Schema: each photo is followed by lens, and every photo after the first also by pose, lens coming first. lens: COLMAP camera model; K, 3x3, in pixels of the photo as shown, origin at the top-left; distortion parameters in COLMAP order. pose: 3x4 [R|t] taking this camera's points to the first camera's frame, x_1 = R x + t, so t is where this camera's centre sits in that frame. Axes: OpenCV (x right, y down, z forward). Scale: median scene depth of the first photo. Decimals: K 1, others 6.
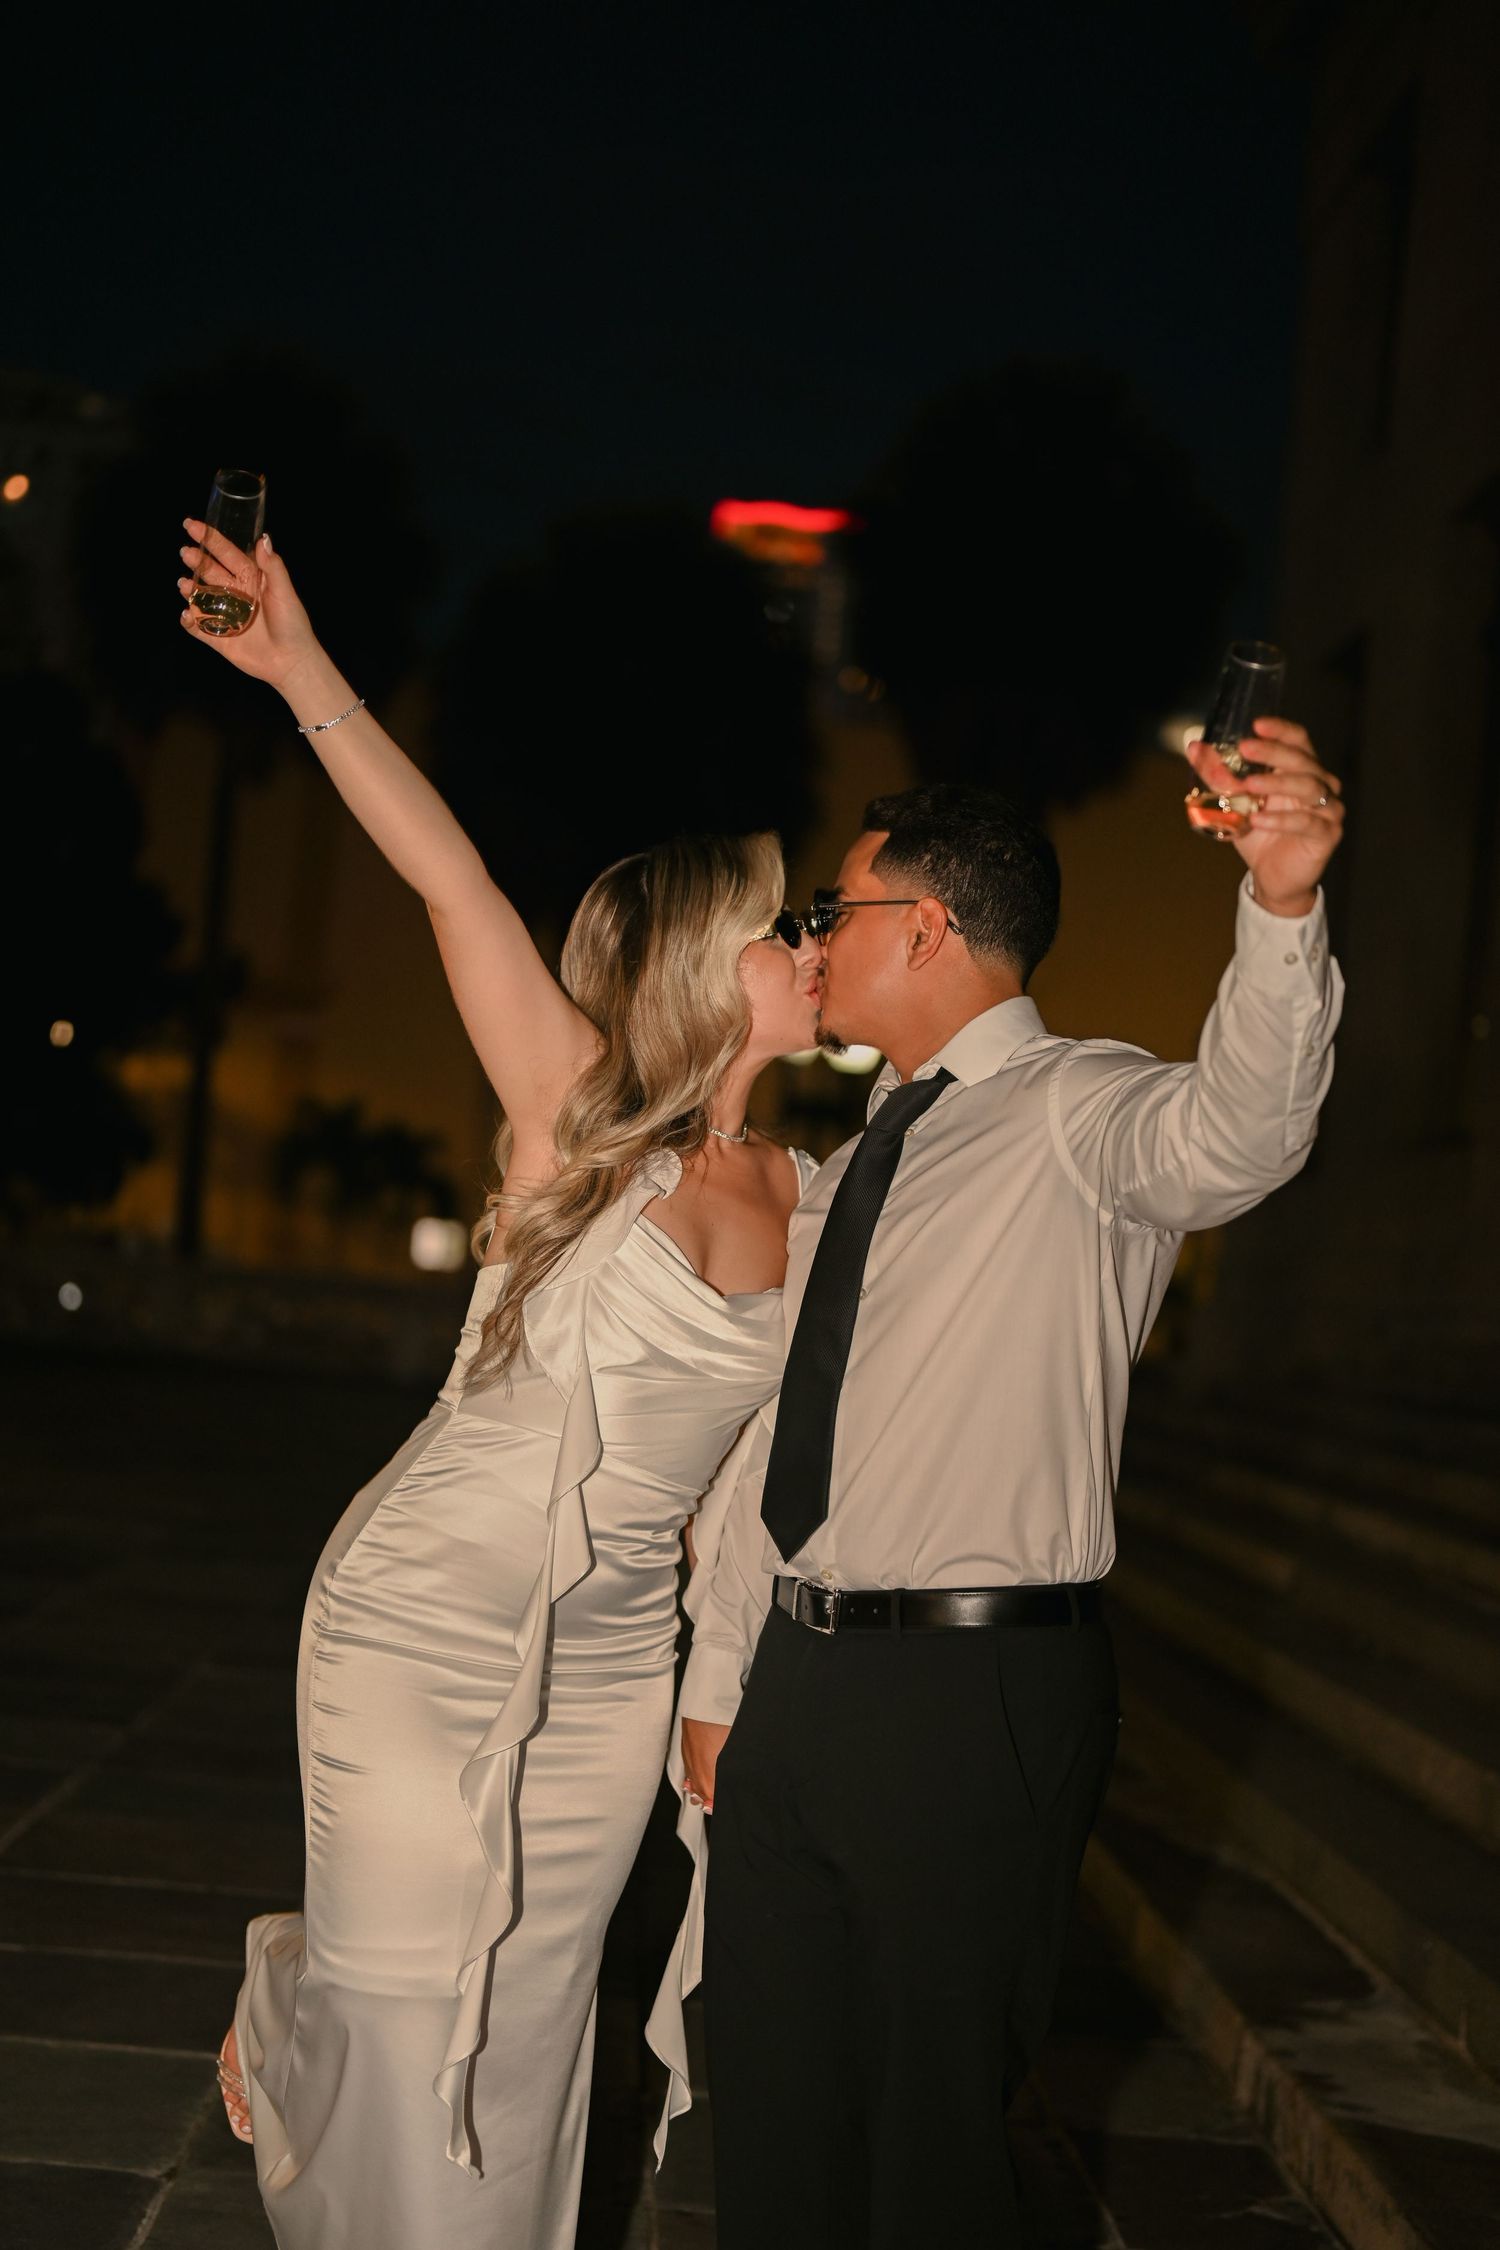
lens RADIAL K [[3579.0, 0, 807.3], [0, 3579.0, 1124.1], [0, 0, 1]] dist [0.006749, -0.008804]
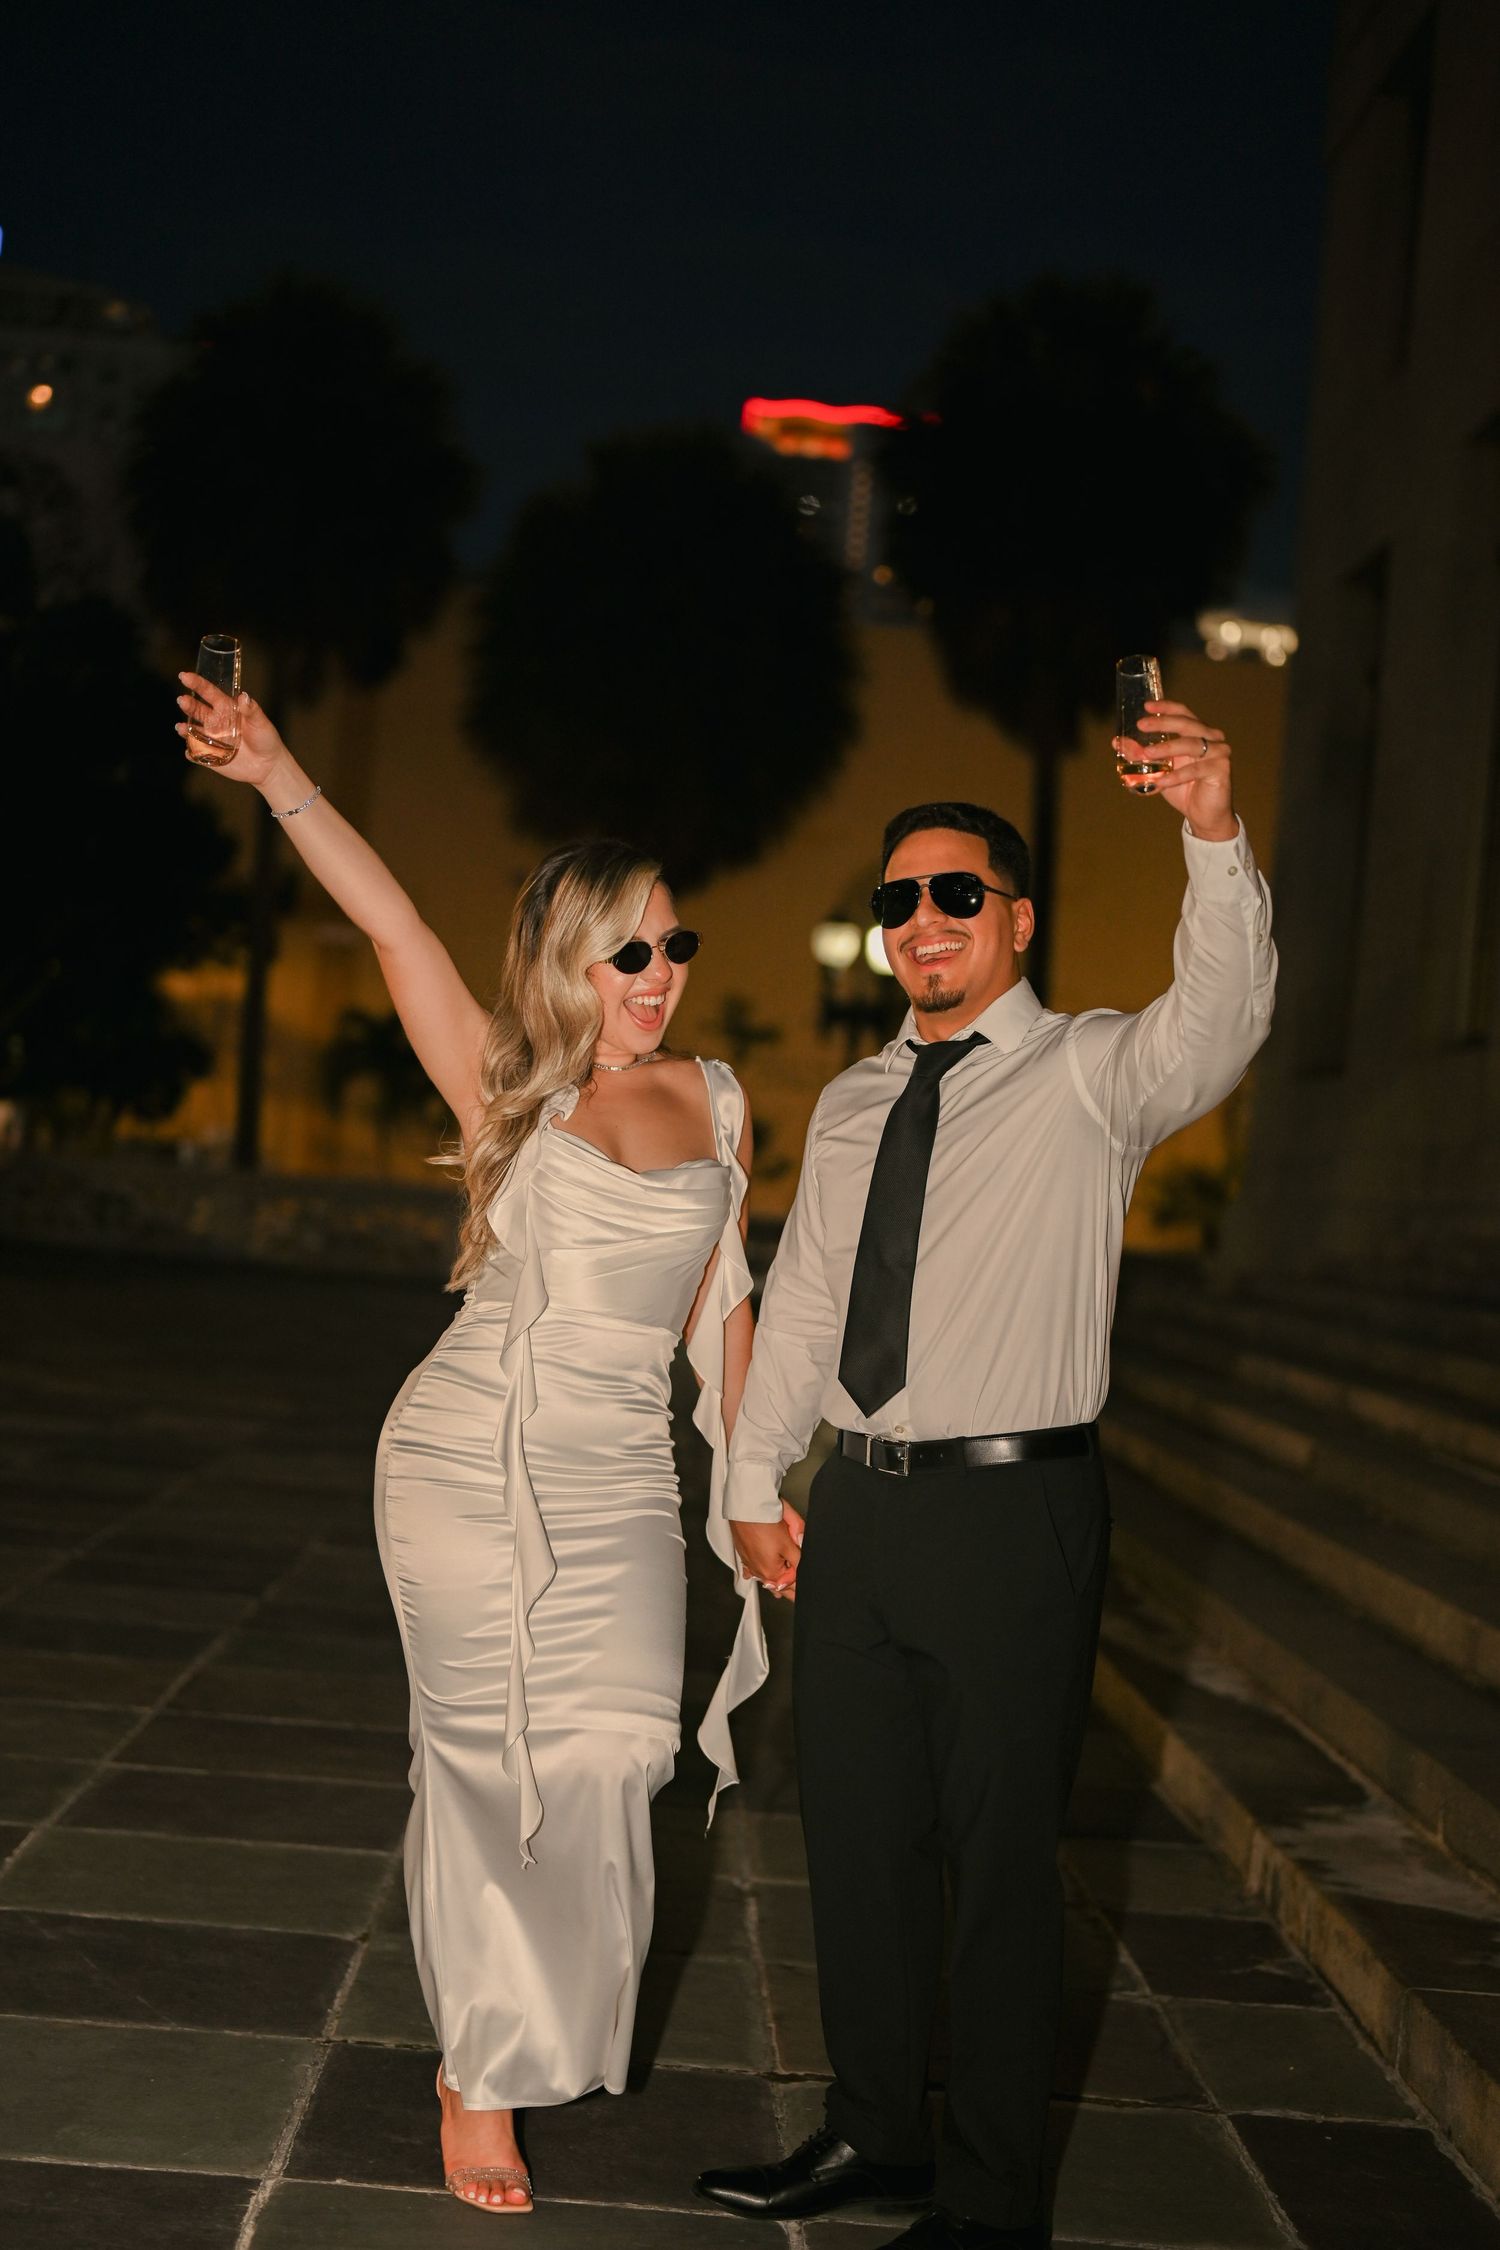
lens RADIAL K [[3579.0, 0, 807.3], [0, 3579.0, 1124.1], [0, 0, 1]] dist [0.006749, -0.008804]
pose [[0.999882, -0.011747, -0.009917, -0.010082], [0.012022, 0.999531, 0.028149, -0.012482], [0.009582, -0.028265, 0.999555, -0.169350]]
